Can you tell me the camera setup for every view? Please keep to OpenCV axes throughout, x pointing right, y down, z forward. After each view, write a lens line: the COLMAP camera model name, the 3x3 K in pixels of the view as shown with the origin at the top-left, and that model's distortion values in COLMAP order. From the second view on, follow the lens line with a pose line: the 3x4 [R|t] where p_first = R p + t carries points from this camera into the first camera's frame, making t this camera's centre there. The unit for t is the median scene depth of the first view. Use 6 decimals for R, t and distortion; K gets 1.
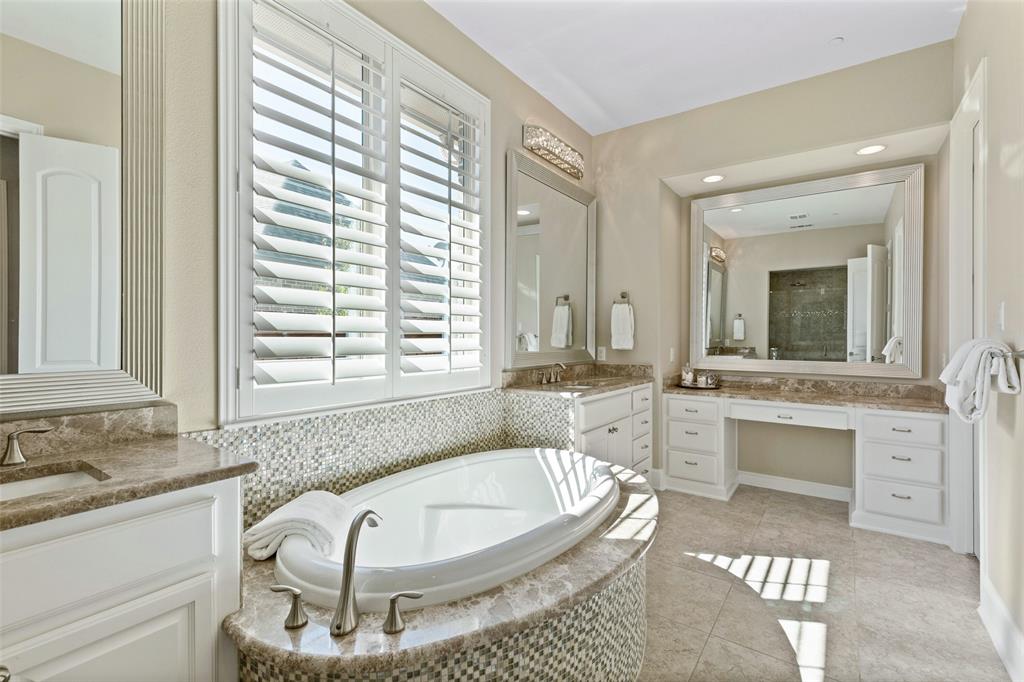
lens RADIAL K [[466.4, 0, 512.0], [0, 466.4, 341.0], [0, 0, 1]] dist [0.014433, 0.000048]
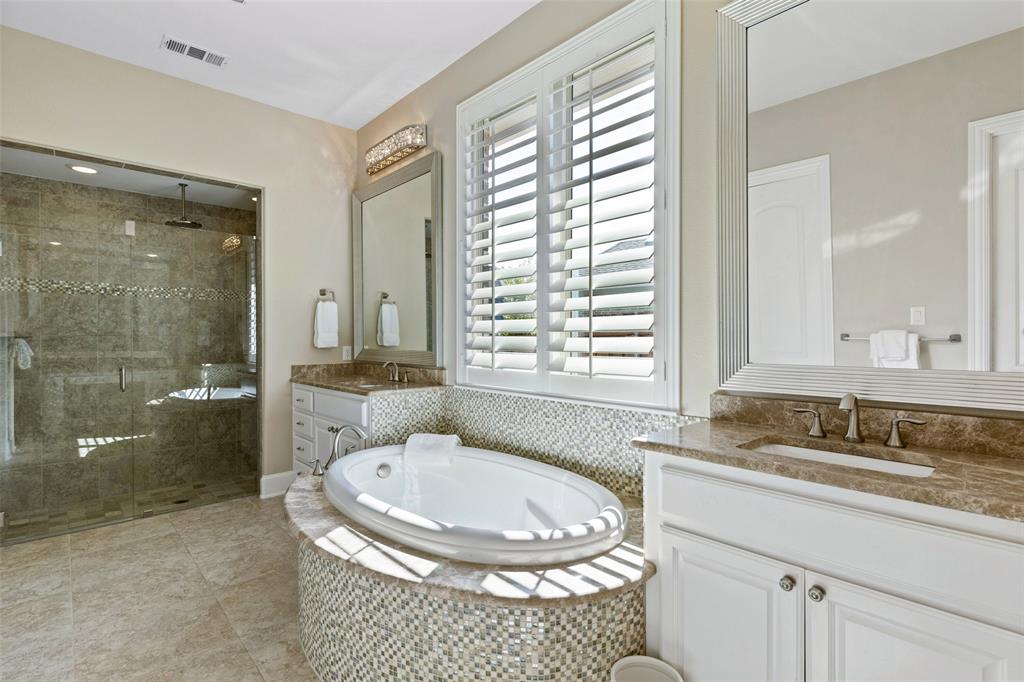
lens RADIAL K [[486.7, 0, 512.0], [0, 486.7, 341.0], [0, 0, 1]] dist [0.000106, 0.000064]
pose [[-0.208310, 0.009084, -0.978021, 0.979624], [-0.003423, 0.999944, 0.010017, -0.010067], [0.978057, 0.005435, -0.208267, 1.318680]]
